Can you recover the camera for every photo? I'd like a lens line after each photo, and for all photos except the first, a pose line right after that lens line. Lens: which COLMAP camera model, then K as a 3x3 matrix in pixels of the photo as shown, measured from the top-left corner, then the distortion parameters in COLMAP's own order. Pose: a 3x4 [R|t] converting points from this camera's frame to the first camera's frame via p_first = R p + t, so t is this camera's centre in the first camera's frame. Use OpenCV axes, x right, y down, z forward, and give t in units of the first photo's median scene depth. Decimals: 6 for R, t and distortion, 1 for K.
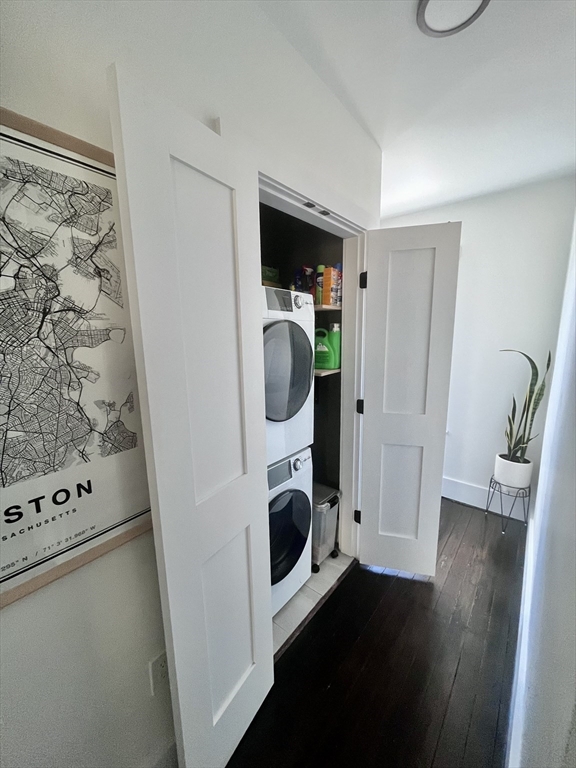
lens RADIAL K [[308.2, 0, 290.9], [0, 308.2, 387.0], [0, 0, 1]] dist [-0.002497, -0.000959]
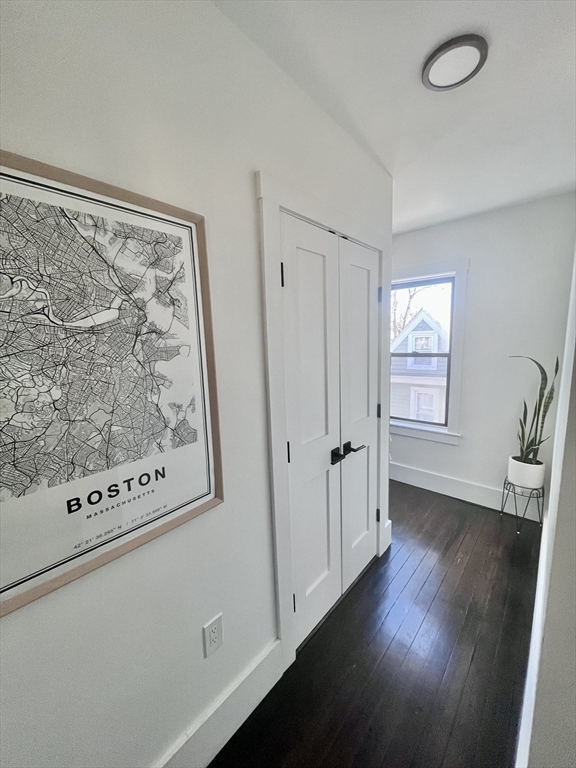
lens RADIAL K [[308.2, 0, 285.2], [0, 308.2, 381.6], [0, 0, 1]] dist [-0.002497, -0.000959]
pose [[0.998860, -0.007702, -0.047121, -0.104617], [0.005879, 0.999233, -0.038712, 0.009065], [0.047383, 0.038391, 0.998139, -0.237101]]
